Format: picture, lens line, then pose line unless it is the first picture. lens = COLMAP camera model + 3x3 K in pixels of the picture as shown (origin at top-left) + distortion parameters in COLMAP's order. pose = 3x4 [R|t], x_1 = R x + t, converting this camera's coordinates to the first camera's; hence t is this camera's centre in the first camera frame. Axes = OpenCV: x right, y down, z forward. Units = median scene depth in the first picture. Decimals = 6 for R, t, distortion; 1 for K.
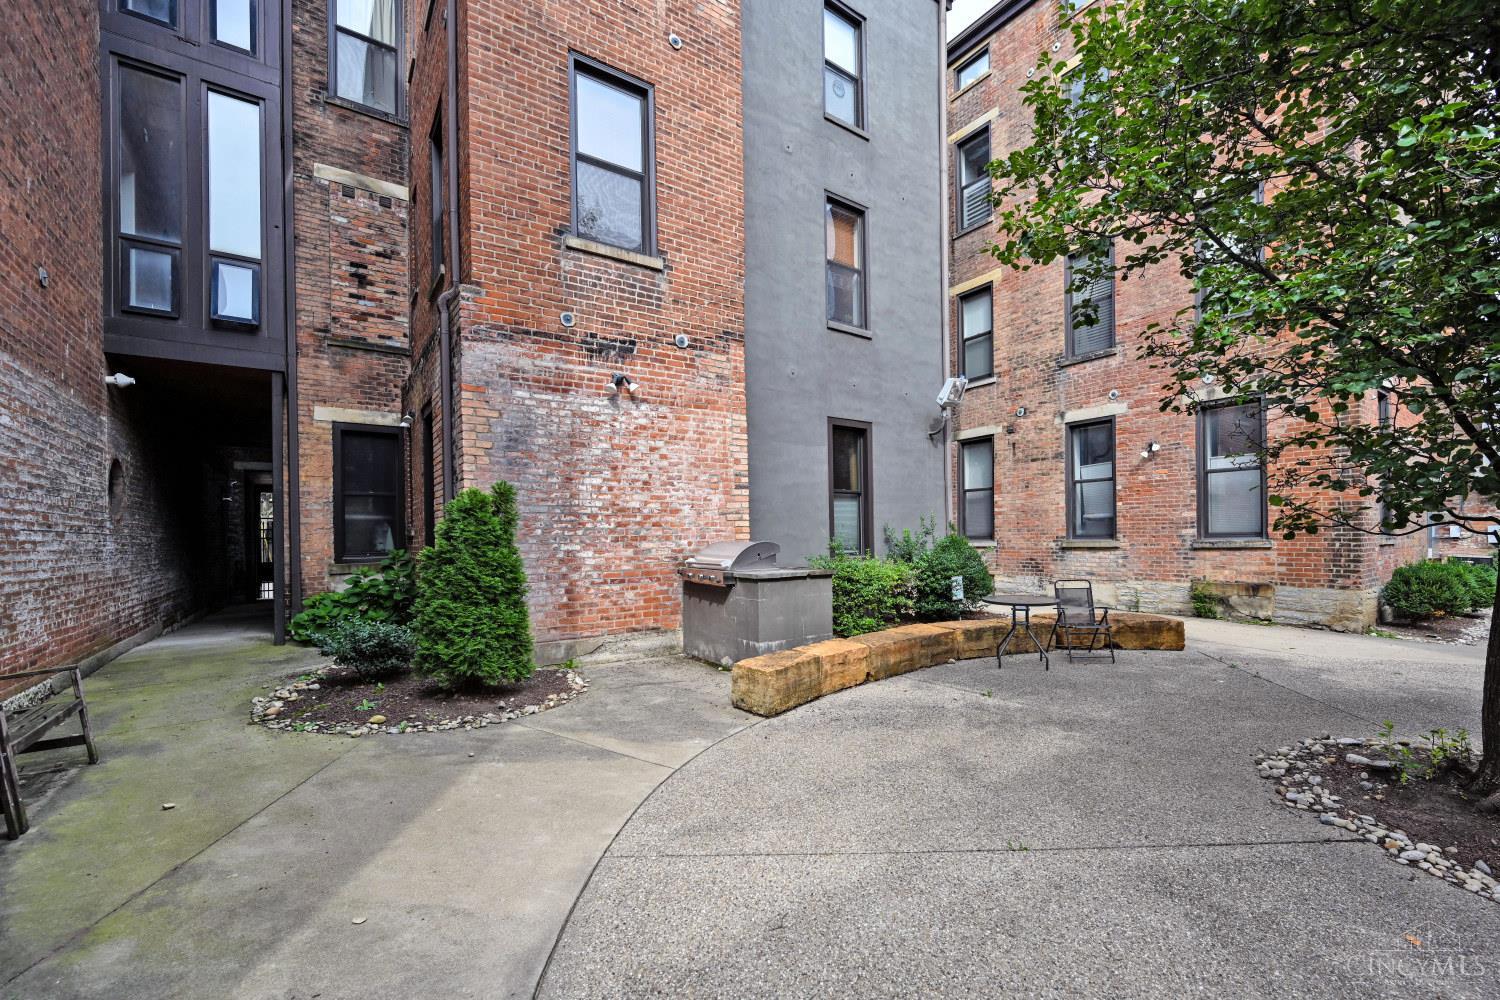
lens RADIAL K [[657.3, 0, 750.8], [0, 657.3, 532.1], [0, 0, 1]] dist [-0.000656, -0.000066]
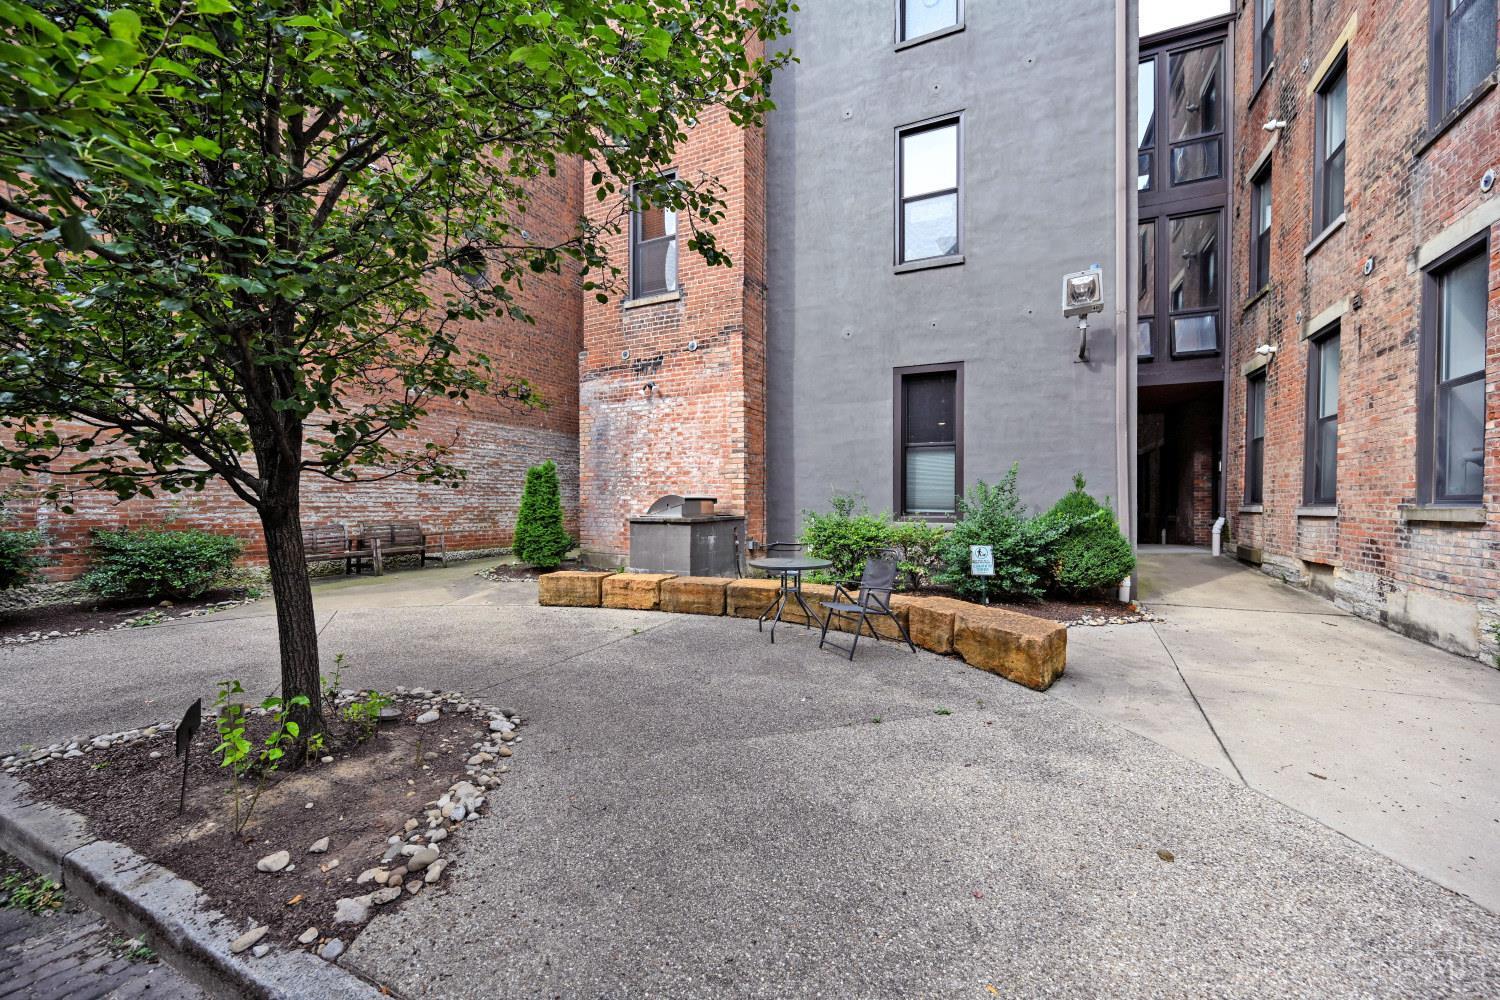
lens RADIAL K [[587.6, 0, 752.3], [0, 587.6, 504.4], [0, 0, 1]] dist [-0.000600, -0.000138]
pose [[0.456100, 0.020392, -0.889695, 1.007197], [-0.006805, 0.999788, 0.019427, 0.009040], [0.889903, -0.002806, 0.456142, 0.550714]]
